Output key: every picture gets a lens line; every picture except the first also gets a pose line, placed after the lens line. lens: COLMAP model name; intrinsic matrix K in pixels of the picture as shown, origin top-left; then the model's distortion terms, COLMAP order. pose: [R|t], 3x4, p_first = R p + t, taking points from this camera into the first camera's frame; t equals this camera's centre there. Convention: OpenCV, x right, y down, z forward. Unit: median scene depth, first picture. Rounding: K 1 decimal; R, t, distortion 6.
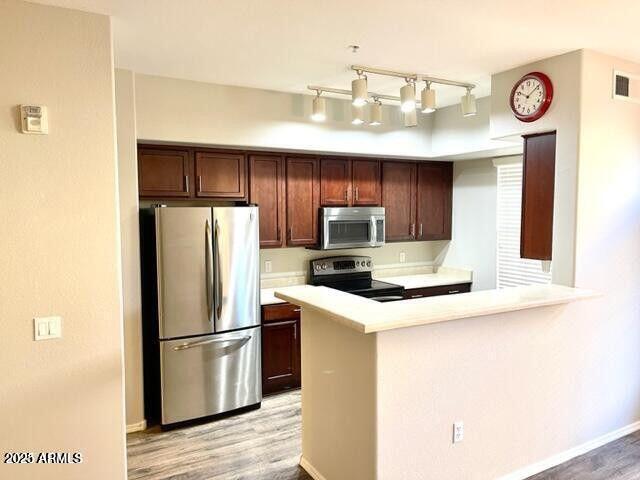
lens RADIAL K [[477.9, 0, 321.8], [0, 477.9, 243.0], [0, 0, 1]] dist [-0.001041, -0.005717]
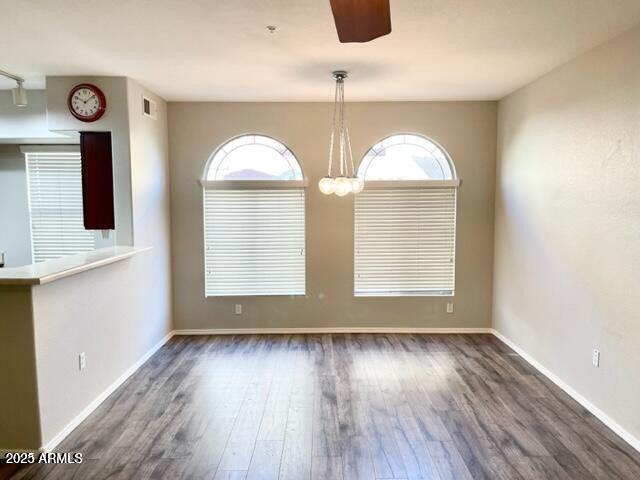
lens RADIAL K [[477.9, 0, 321.8], [0, 477.9, 243.0], [0, 0, 1]] dist [-0.001041, -0.005717]
pose [[0.479492, -0.080020, 0.873890, -0.393079], [0.064151, 0.996366, 0.056036, 0.036857], [-0.875199, 0.029192, 0.482882, -0.154323]]
